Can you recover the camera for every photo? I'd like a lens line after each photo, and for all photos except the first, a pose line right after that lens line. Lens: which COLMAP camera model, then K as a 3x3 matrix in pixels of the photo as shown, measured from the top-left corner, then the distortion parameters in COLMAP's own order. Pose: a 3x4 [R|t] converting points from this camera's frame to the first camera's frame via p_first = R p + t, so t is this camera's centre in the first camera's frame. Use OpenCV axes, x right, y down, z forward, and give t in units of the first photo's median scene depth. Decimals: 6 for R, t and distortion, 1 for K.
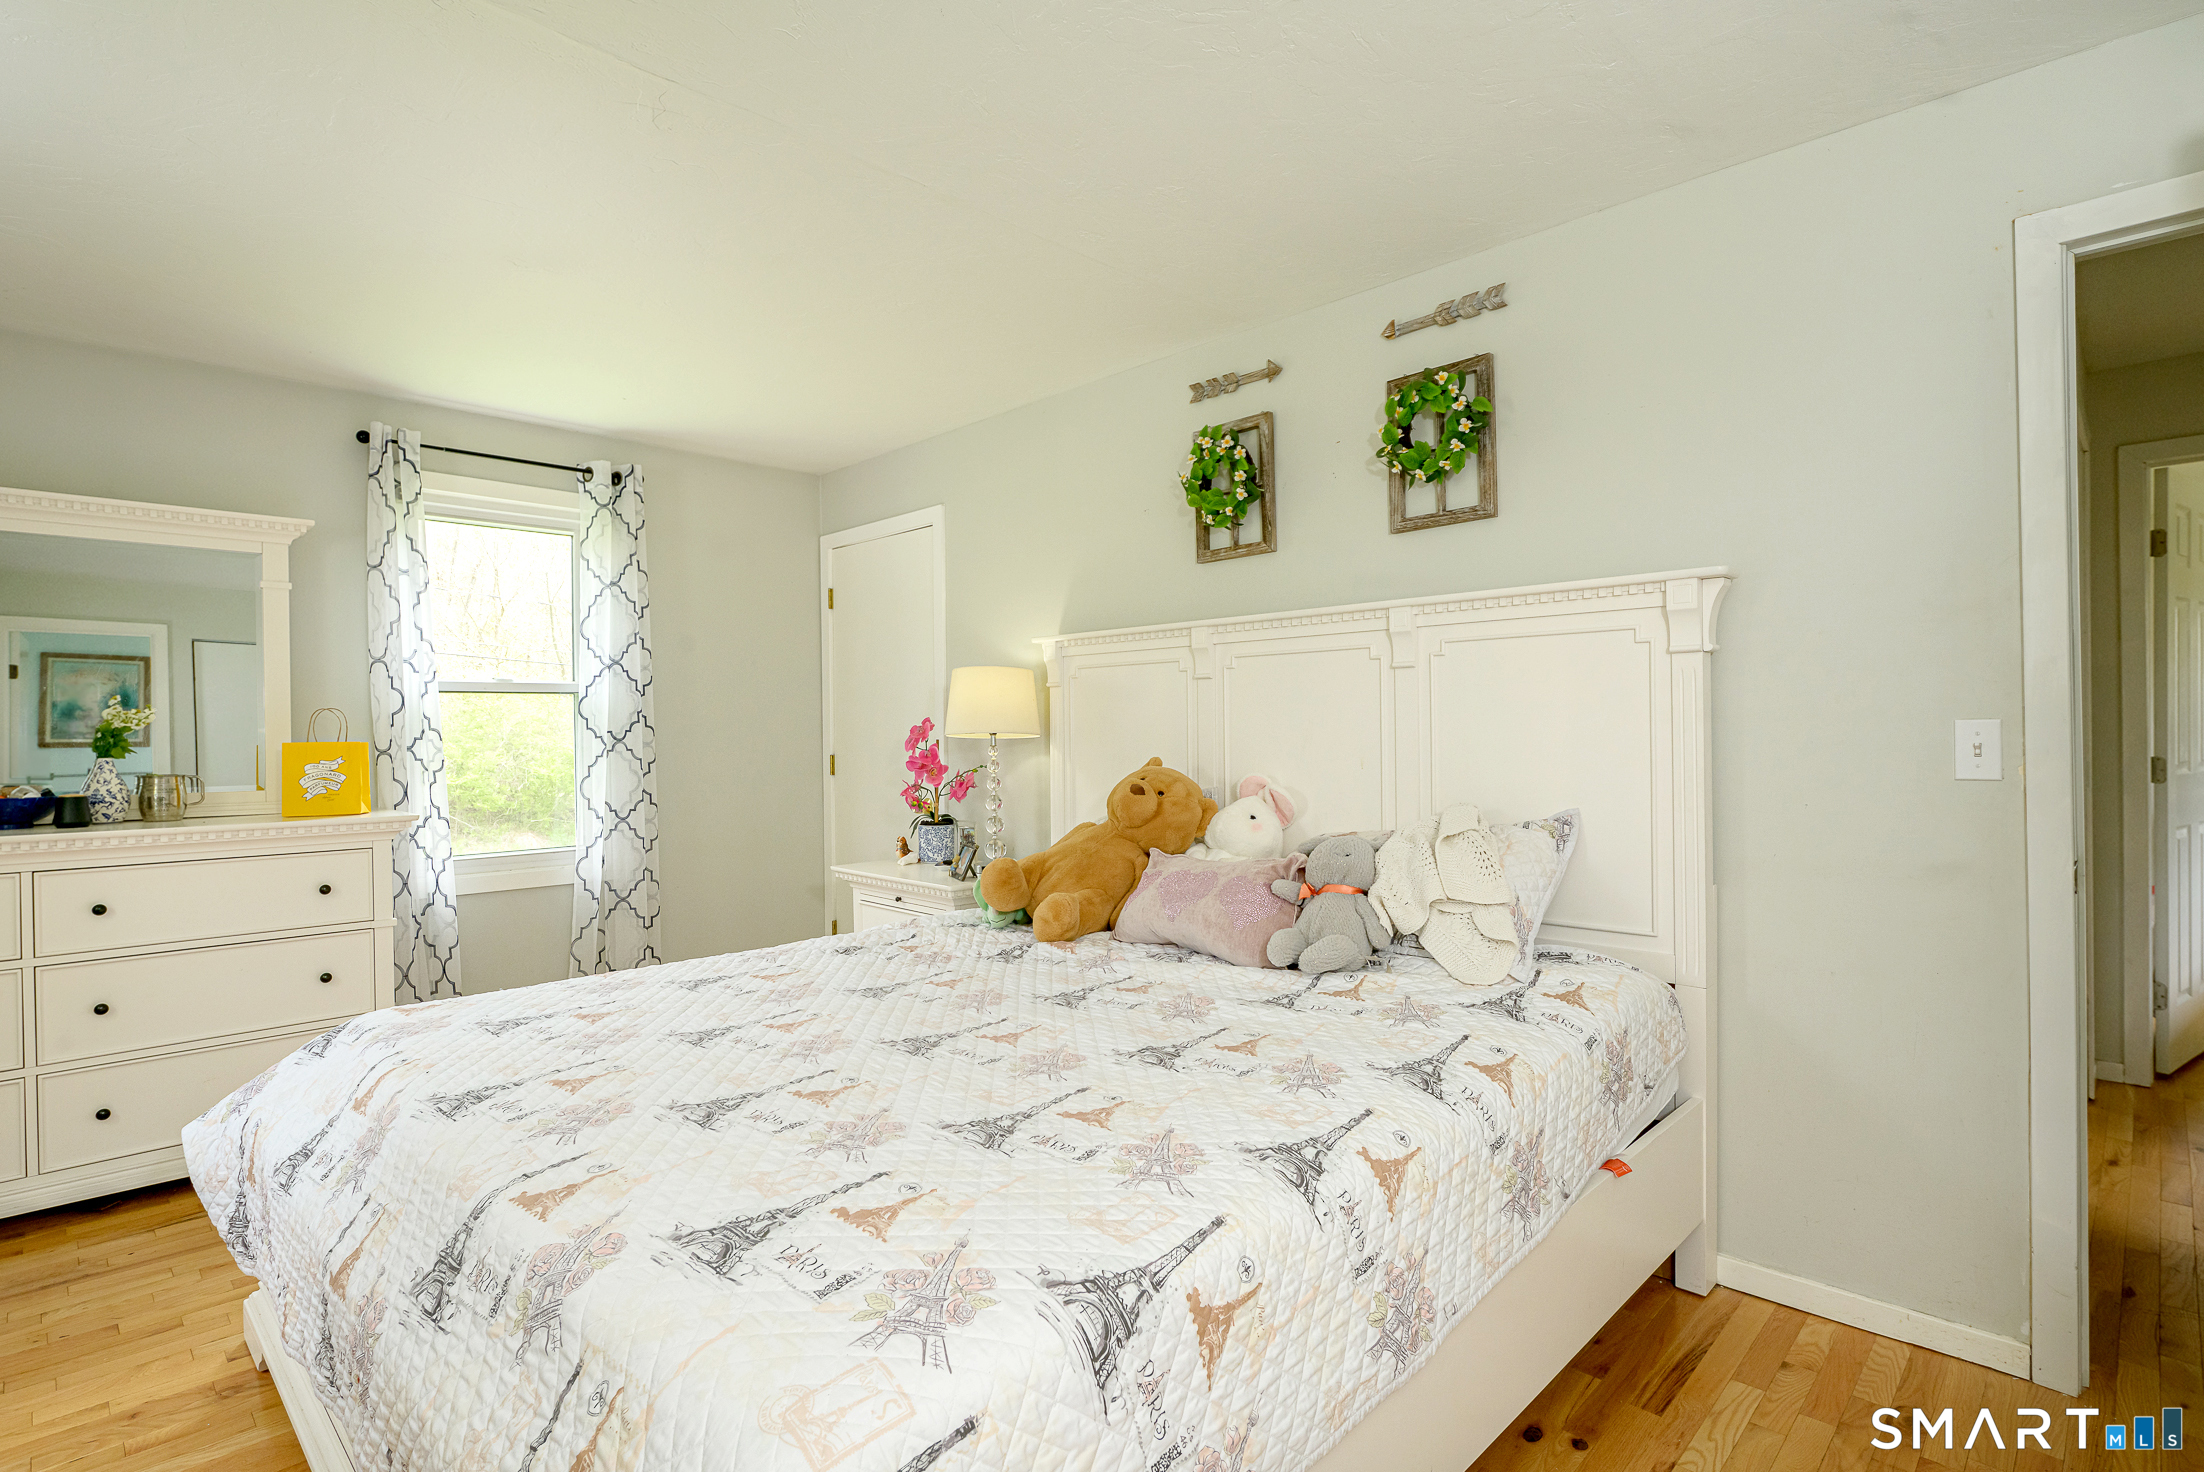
lens RADIAL K [[1049.8, 0, 1107.5], [0, 1049.8, 737.3], [0, 0, 1]] dist [-0.004514, -0.000651]
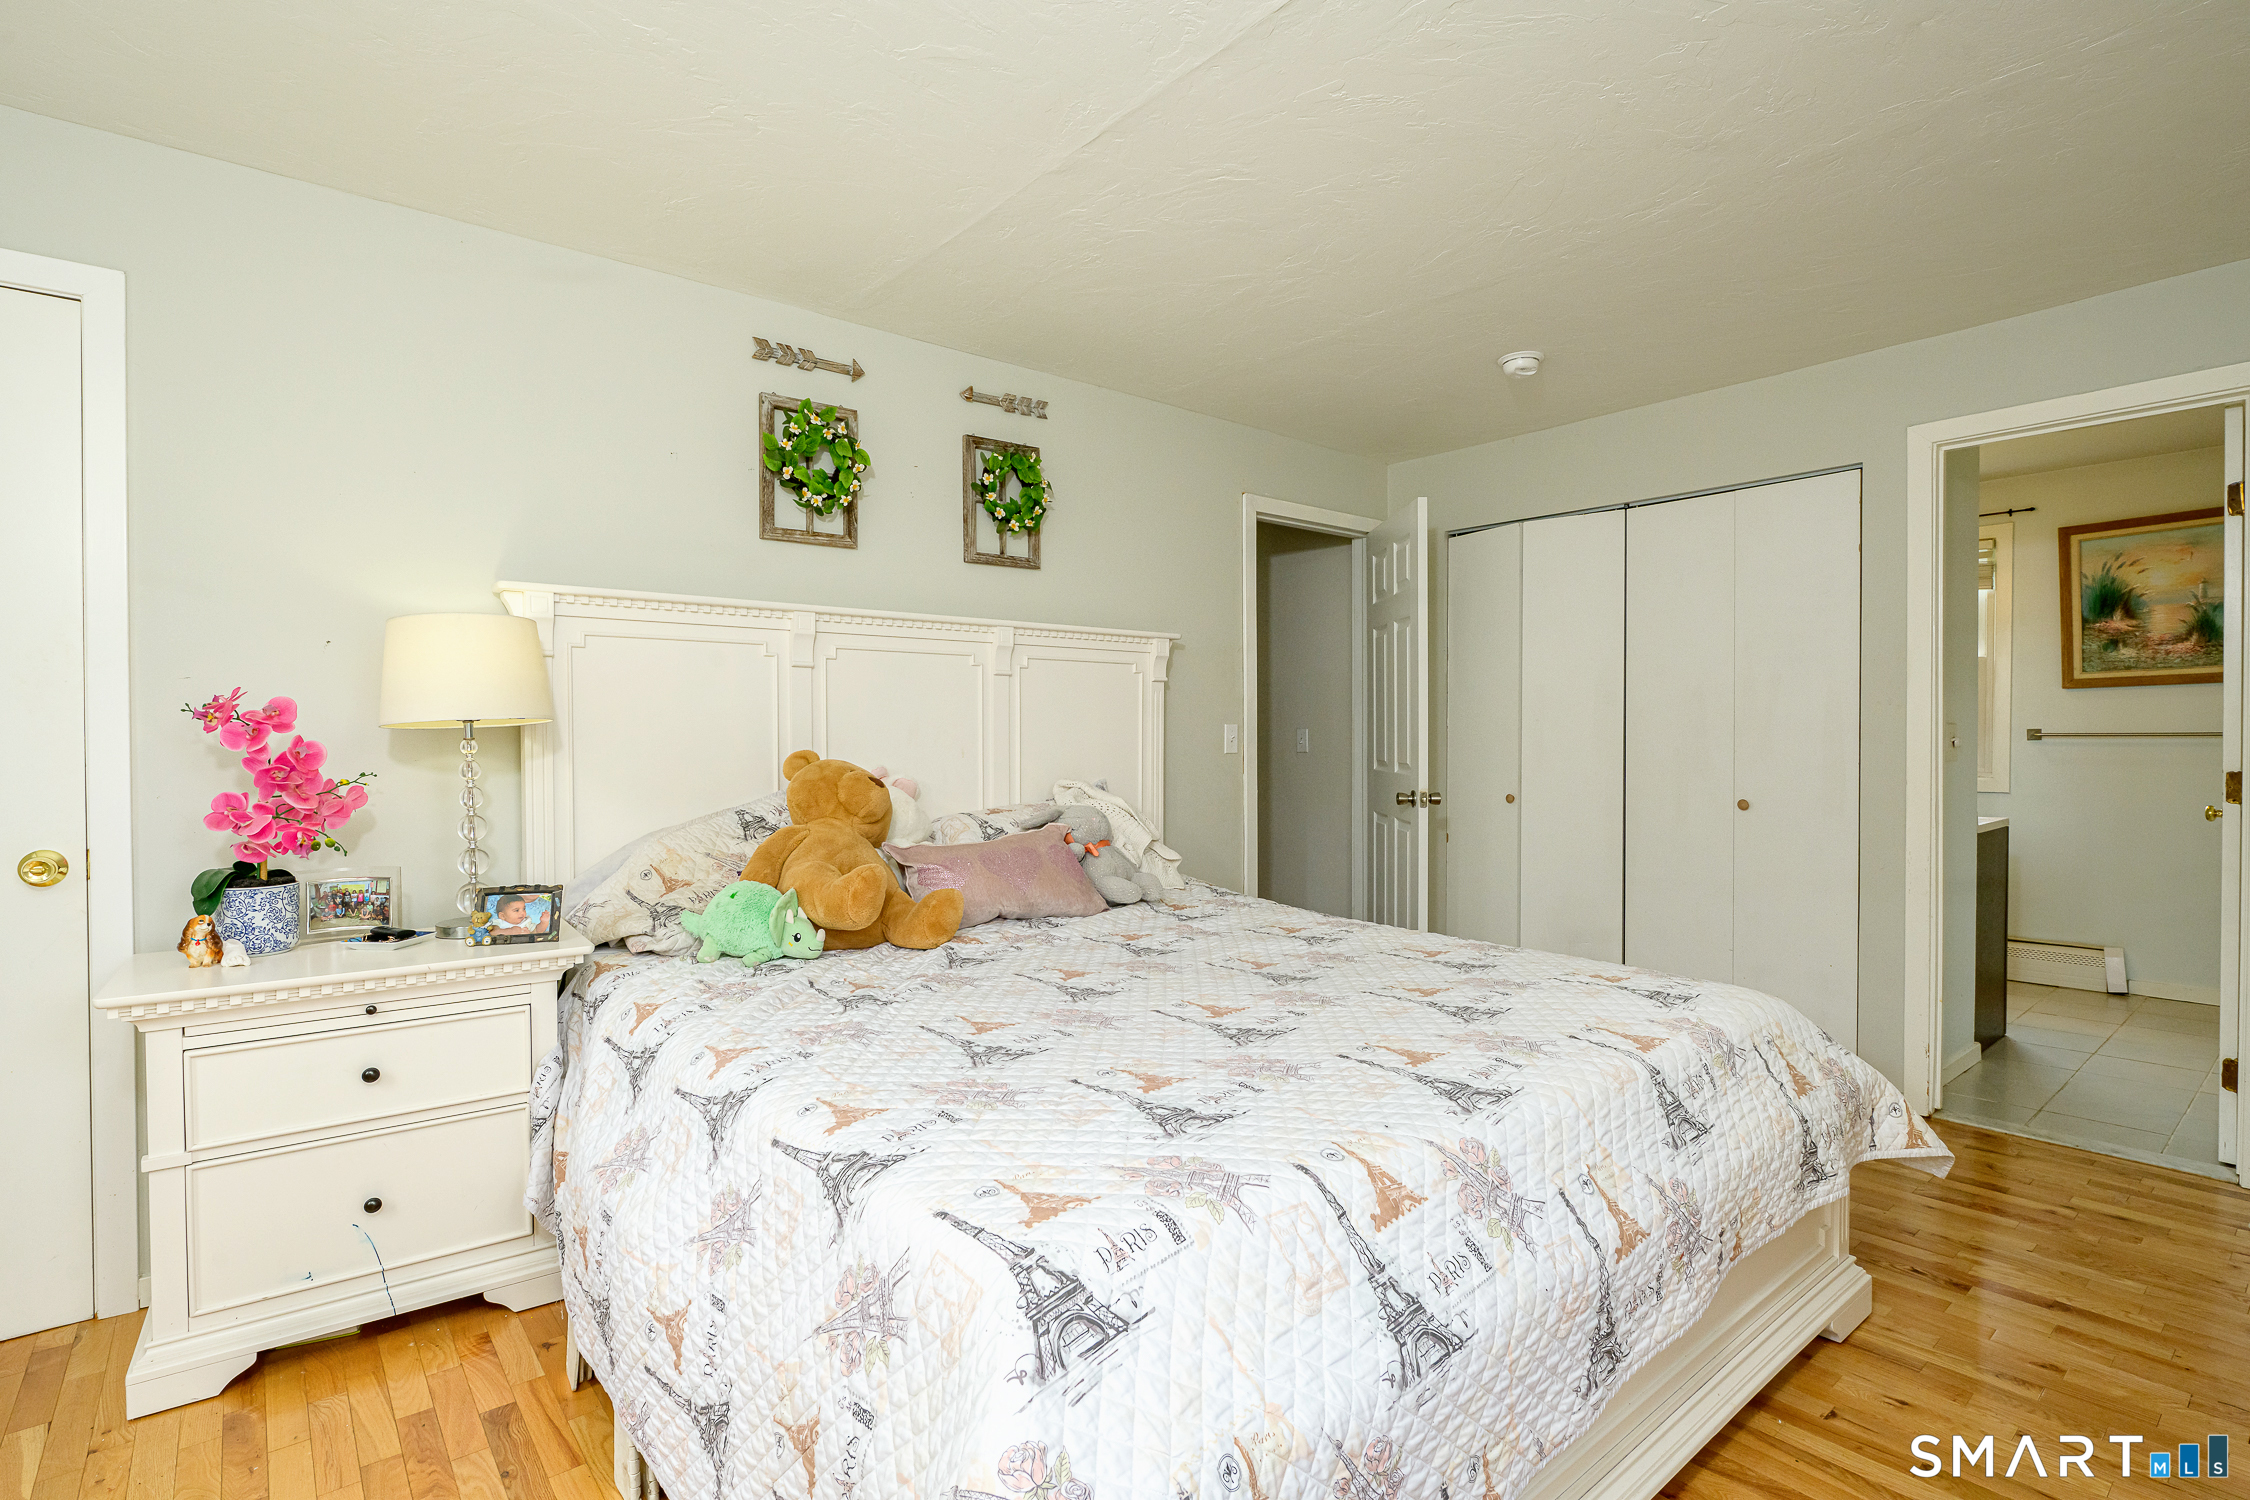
lens RADIAL K [[1071.7, 0, 1130.6], [0, 1071.7, 751.3], [0, 0, 1]] dist [-0.004514, -0.000651]
pose [[0.124116, 0.011507, 0.992201, -0.953947], [0.012507, 0.999835, -0.013160, 0.043296], [-0.992189, 0.014043, 0.123952, 0.690270]]
